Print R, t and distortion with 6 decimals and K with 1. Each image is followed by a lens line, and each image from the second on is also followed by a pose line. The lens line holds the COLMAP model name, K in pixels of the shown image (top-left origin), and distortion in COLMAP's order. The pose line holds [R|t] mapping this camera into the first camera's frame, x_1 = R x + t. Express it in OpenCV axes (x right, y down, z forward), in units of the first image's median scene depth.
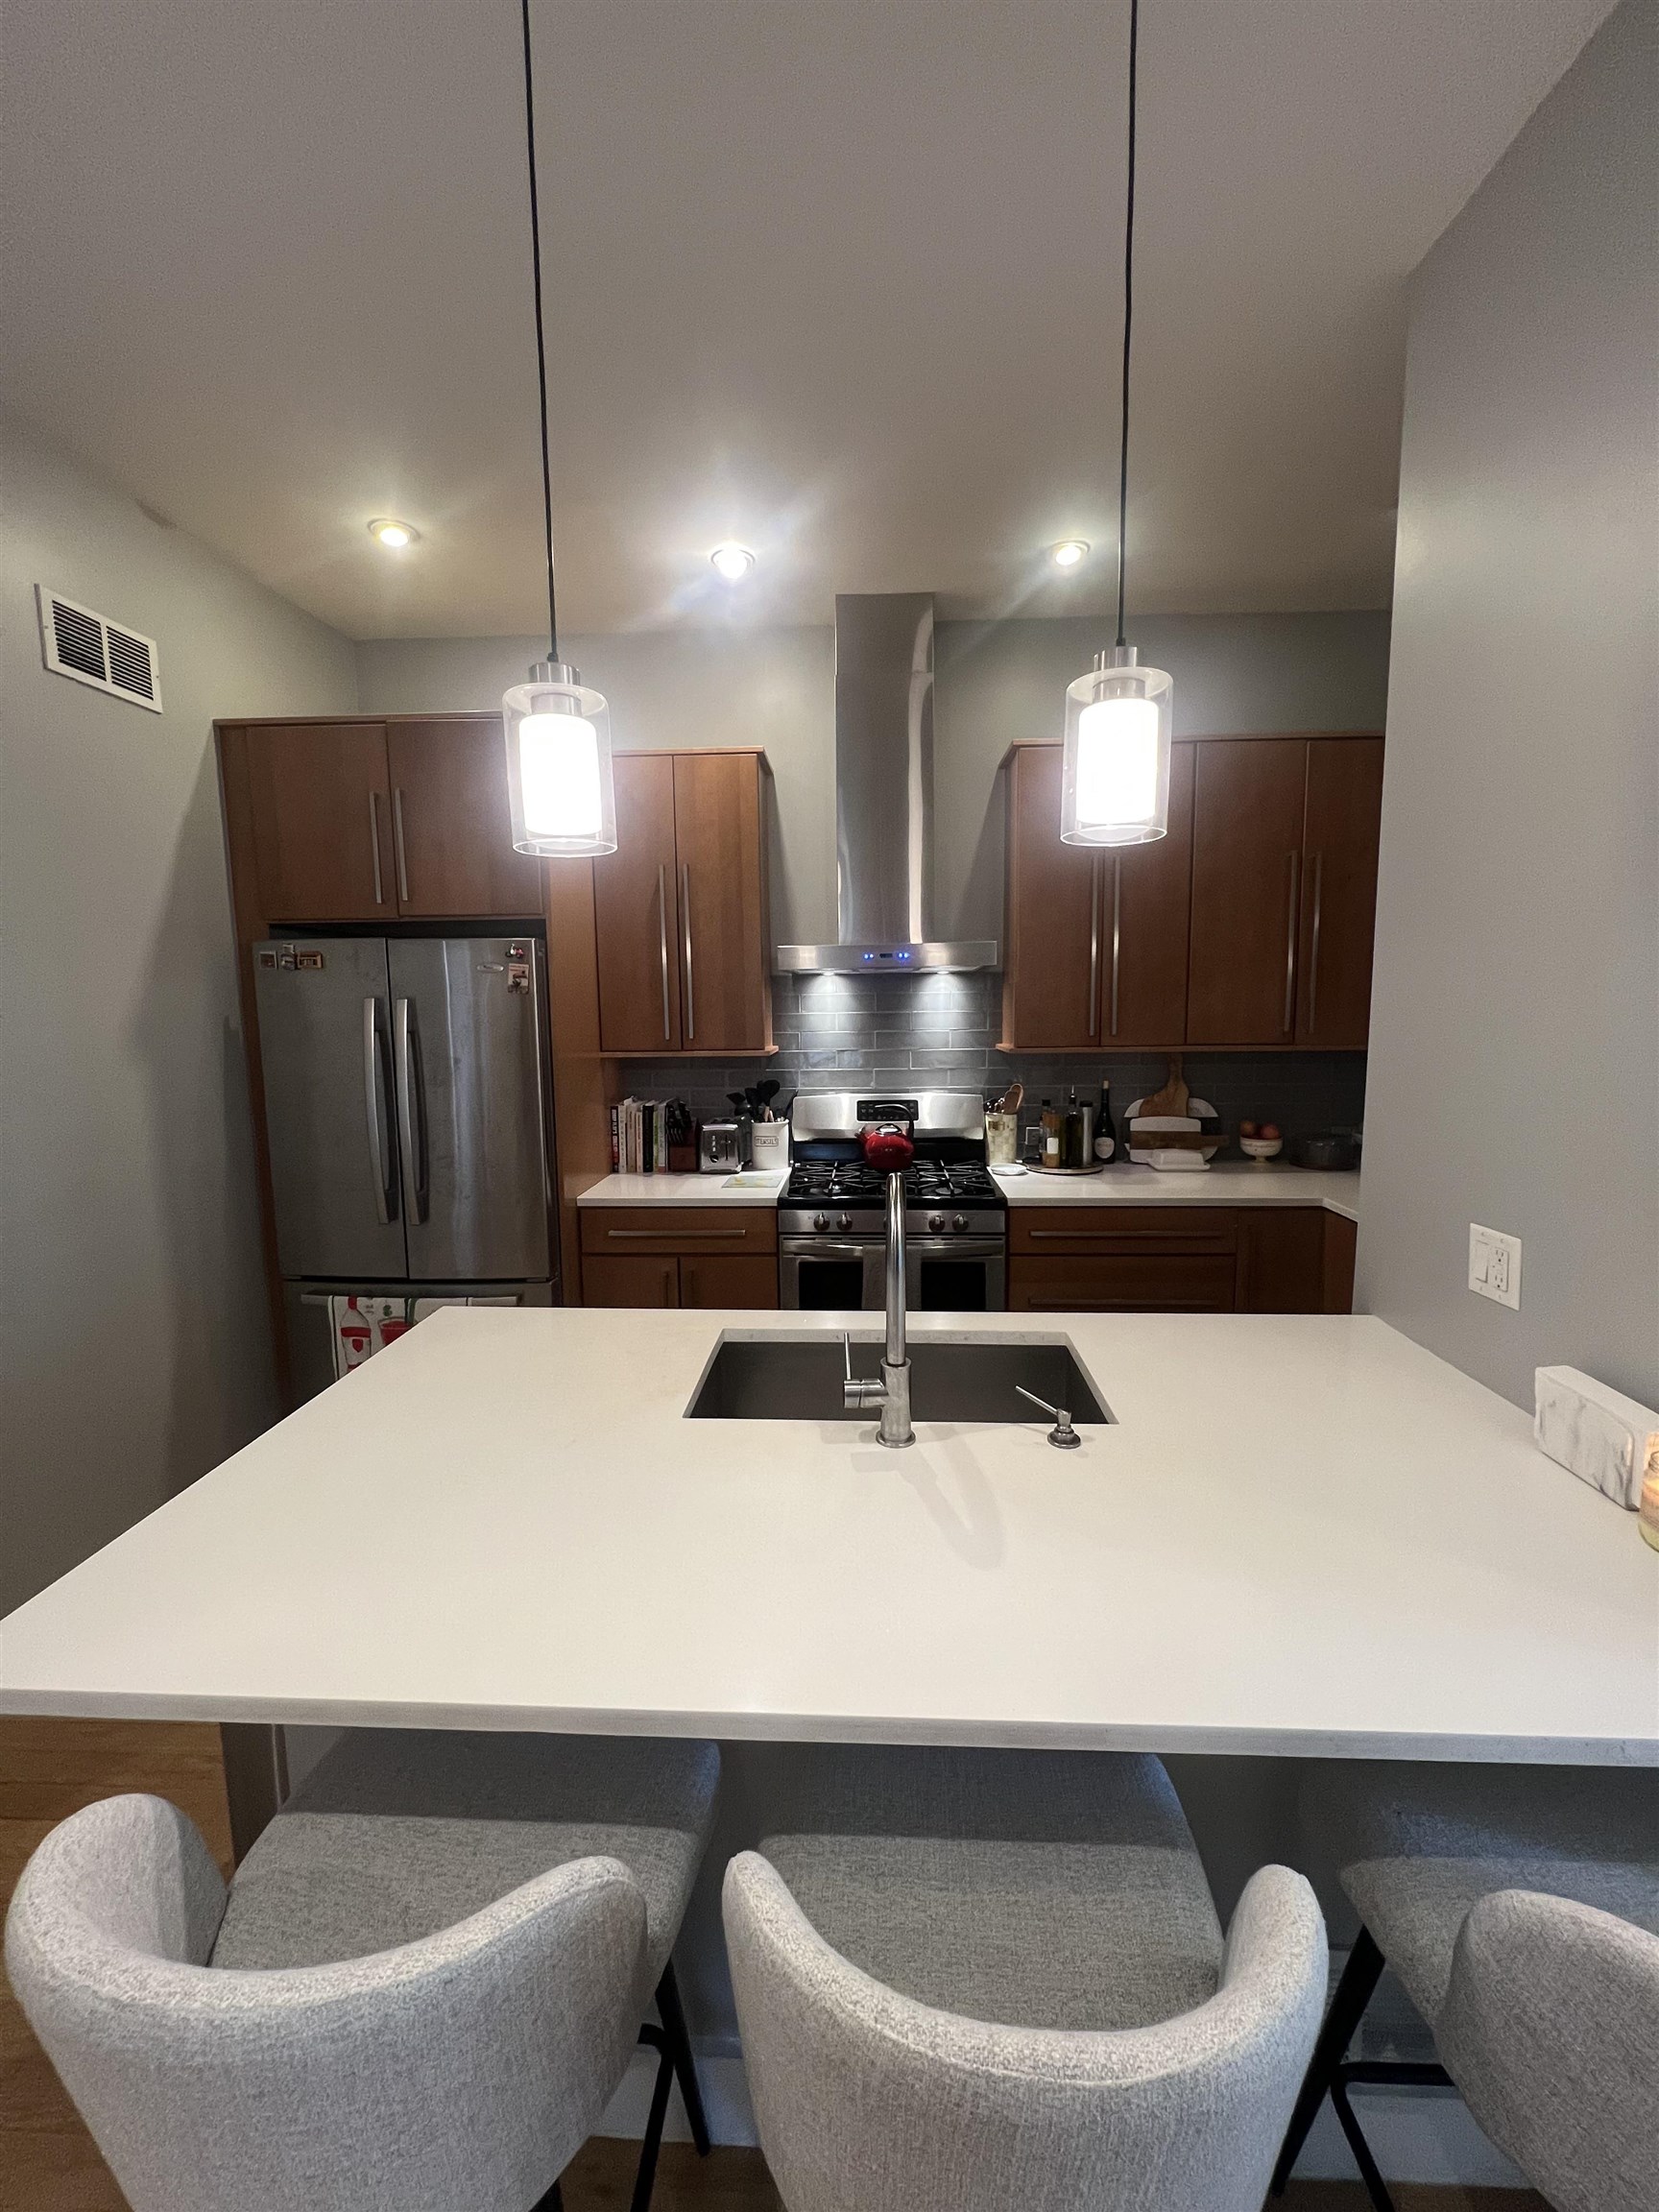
lens RADIAL K [[877.5, 0, 841.9], [0, 877.5, 1095.3], [0, 0, 1]] dist [0.003651, 0.000000]
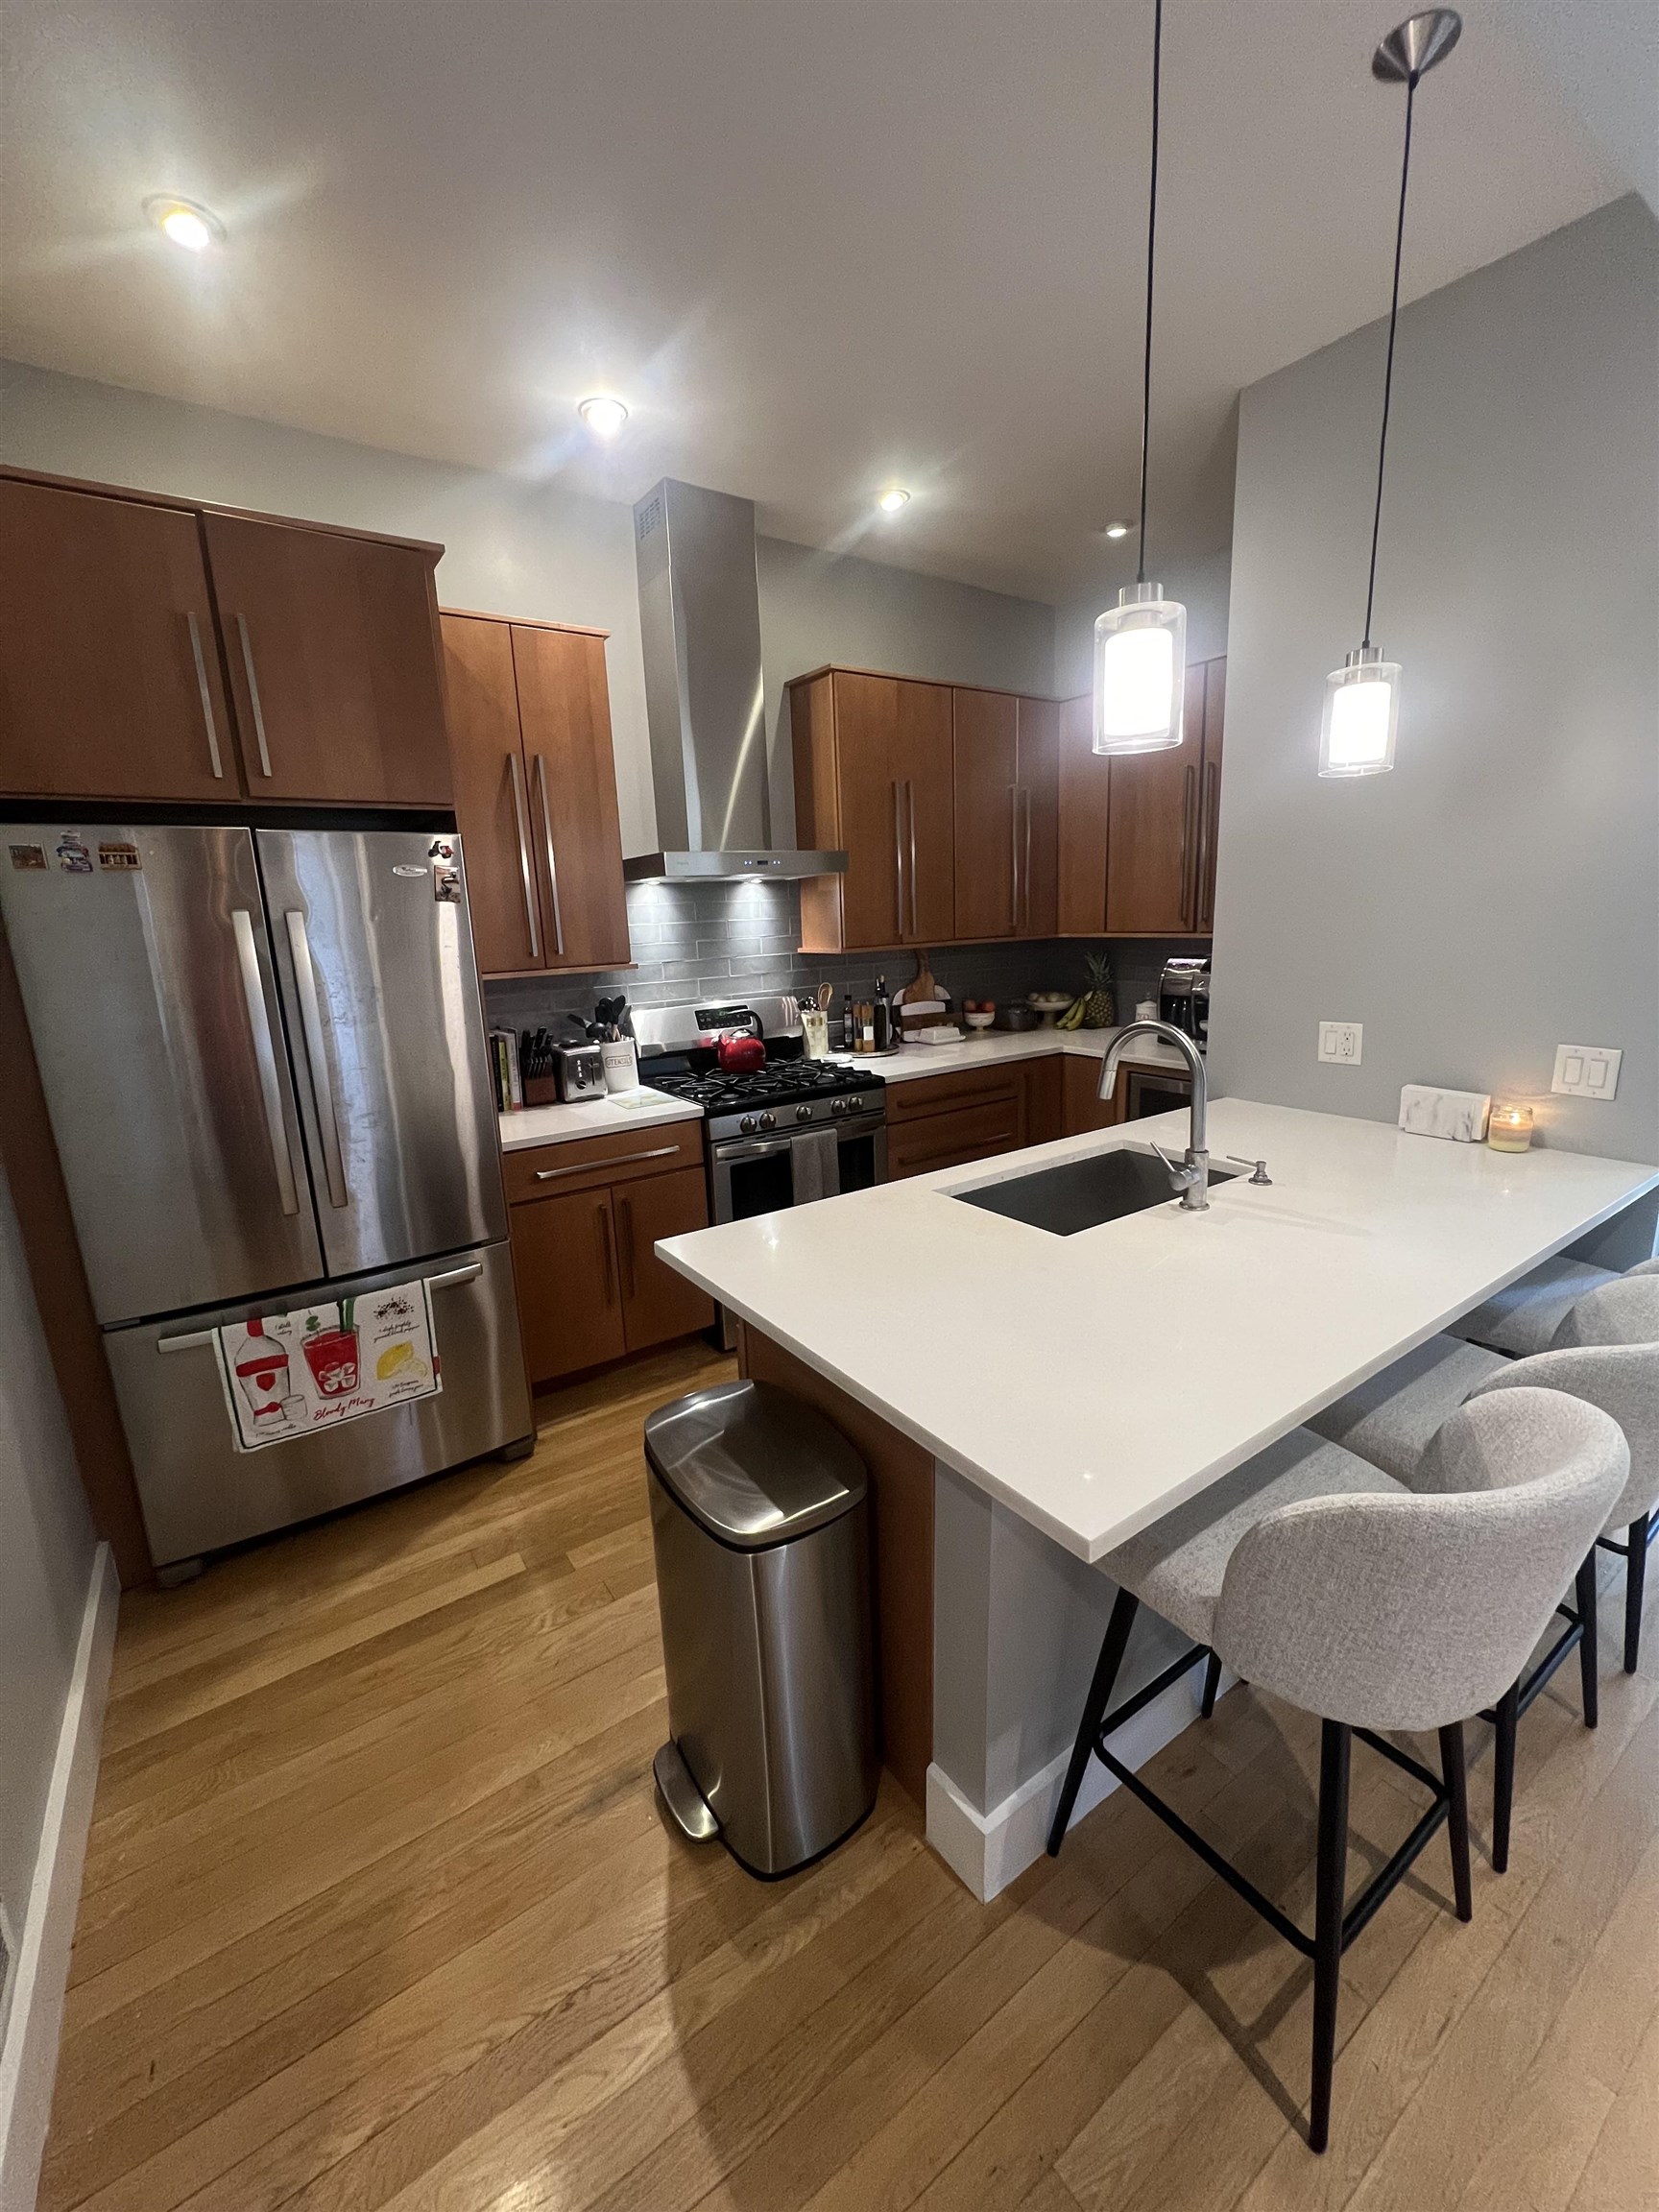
lens RADIAL K [[877.5, 0, 841.9], [0, 877.5, 1095.3], [0, 0, 1]] dist [0.003651, 0.000000]
pose [[0.793550, -0.144364, 0.591132, -0.476390], [0.094176, 0.988882, 0.115078, 0.001988], [-0.601173, -0.035650, 0.798323, 0.094416]]
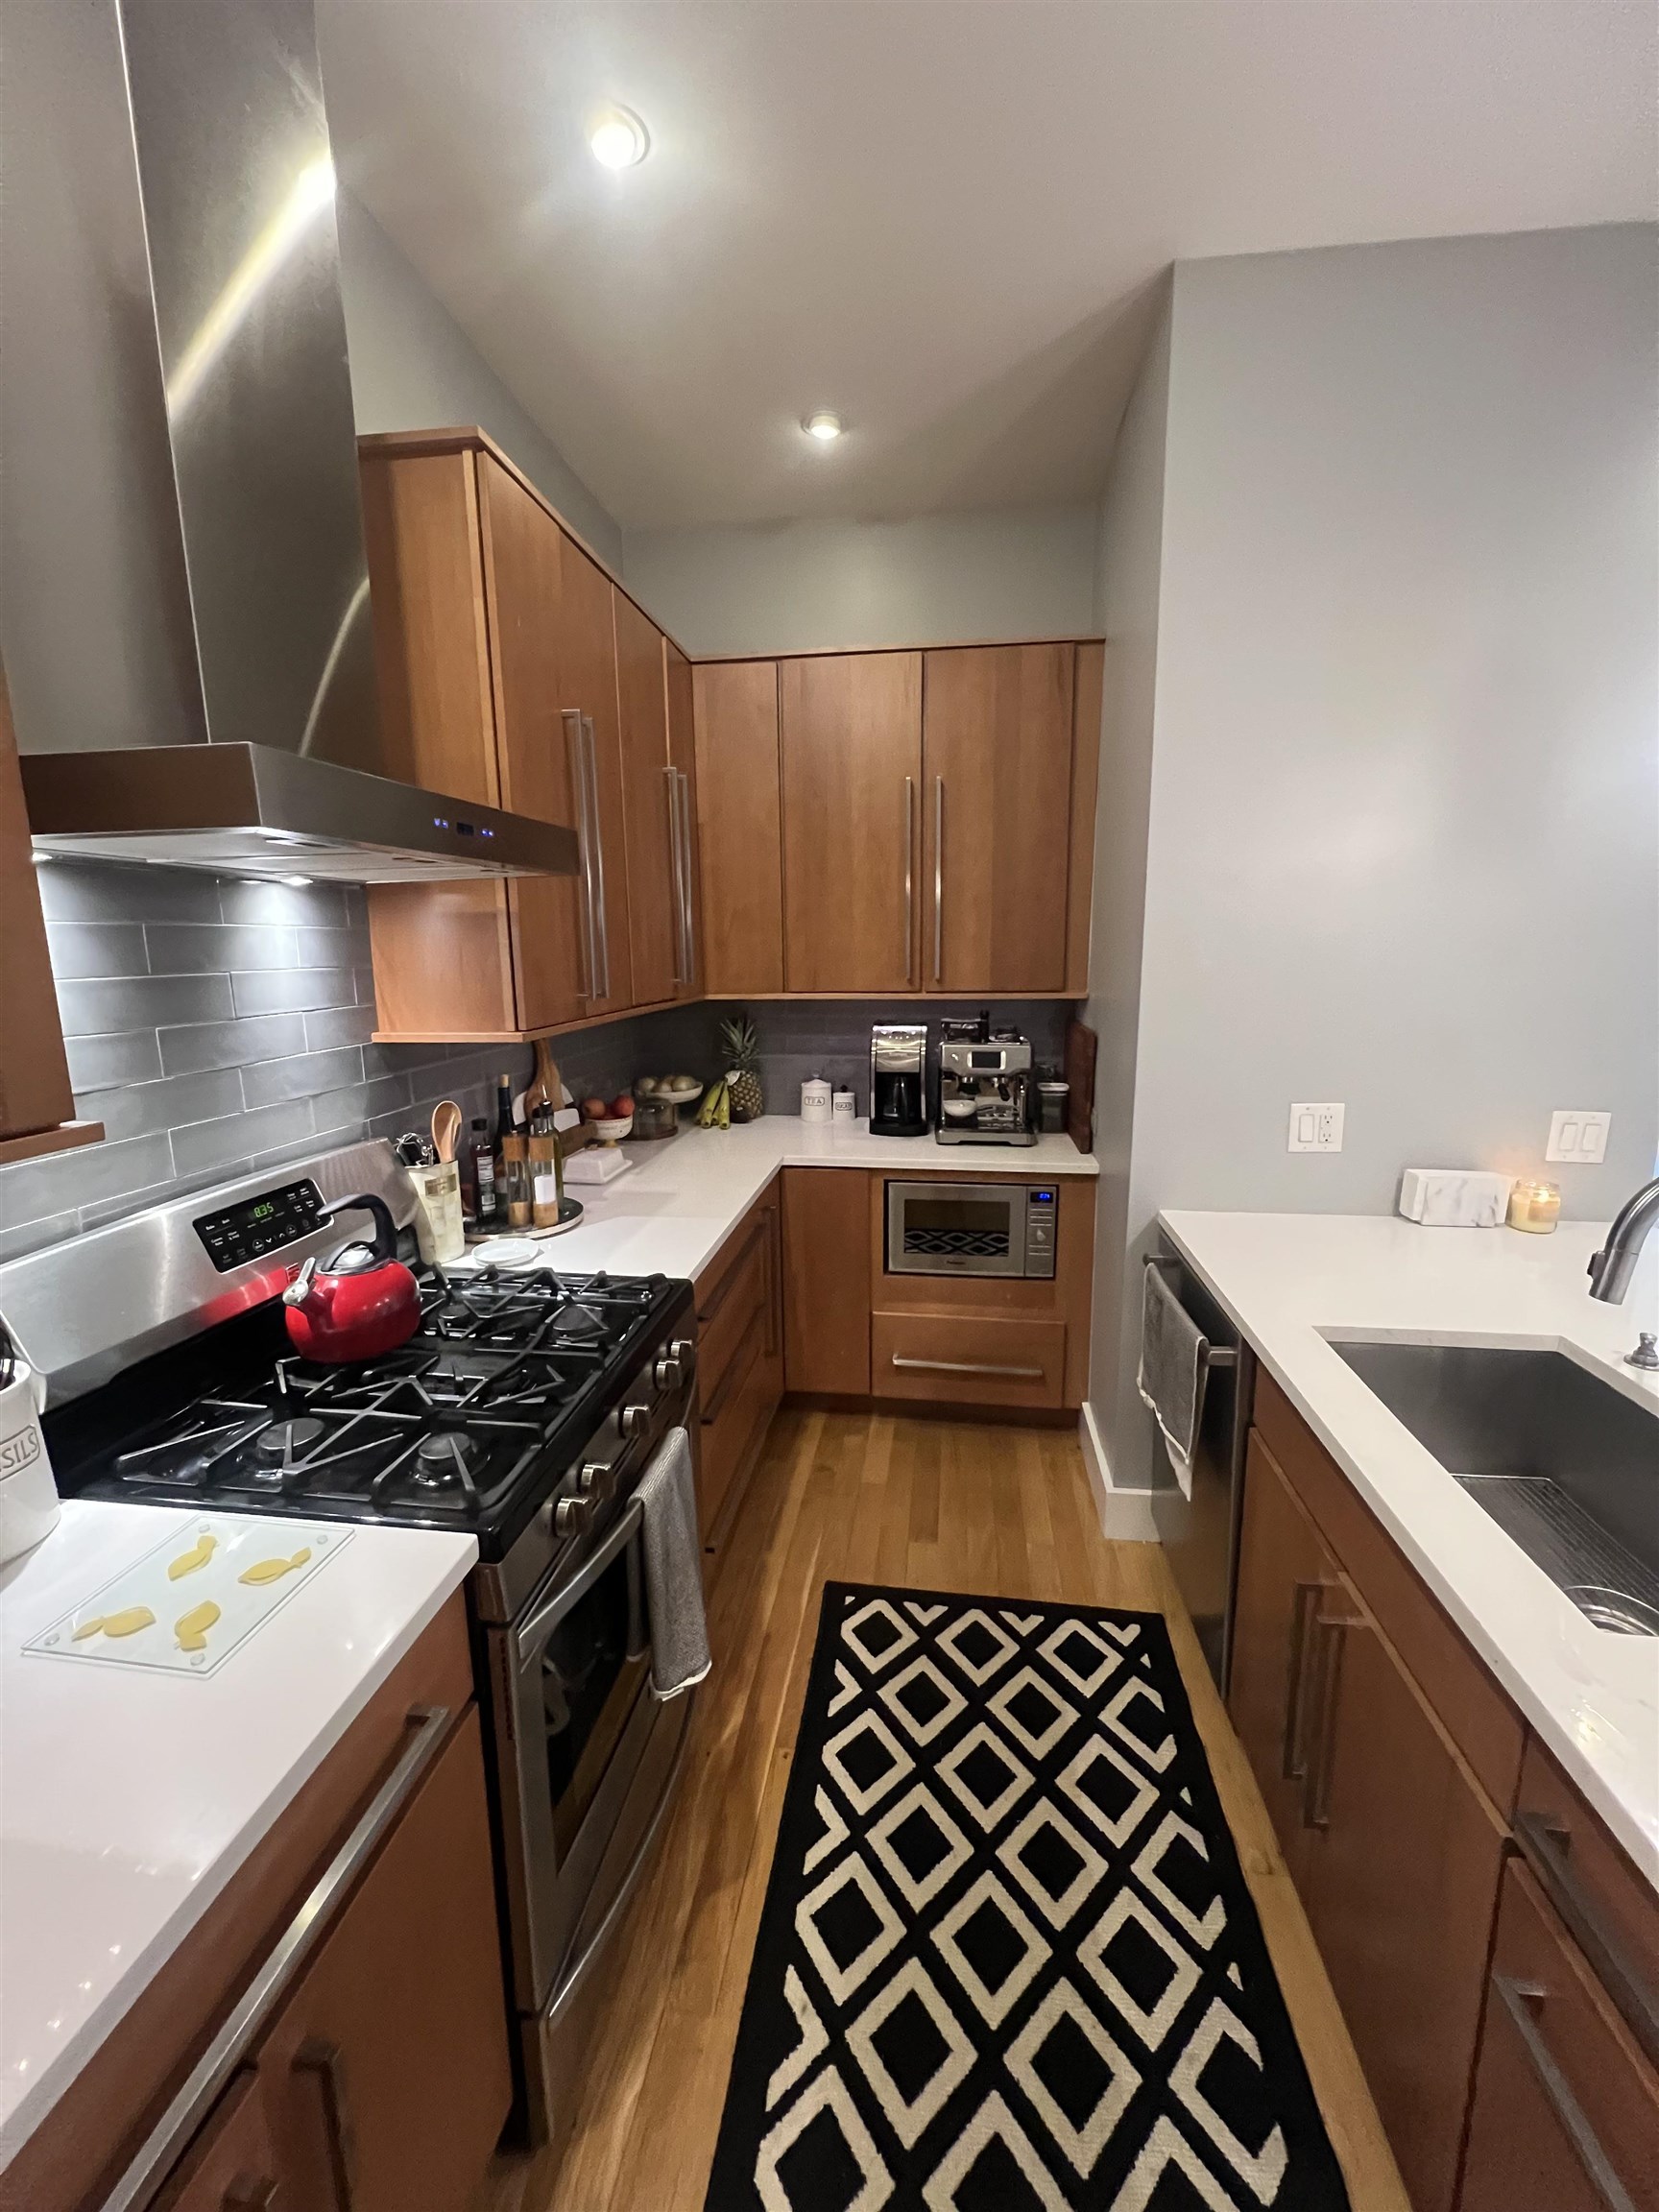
lens RADIAL K [[877.5, 0, 841.9], [0, 877.5, 1095.3], [0, 0, 1]] dist [0.003651, 0.000000]
pose [[0.089135, -0.160225, 0.983048, -0.318927], [0.115992, 0.981931, 0.149526, -0.071341], [-0.989243, 0.100698, 0.106109, 0.718563]]
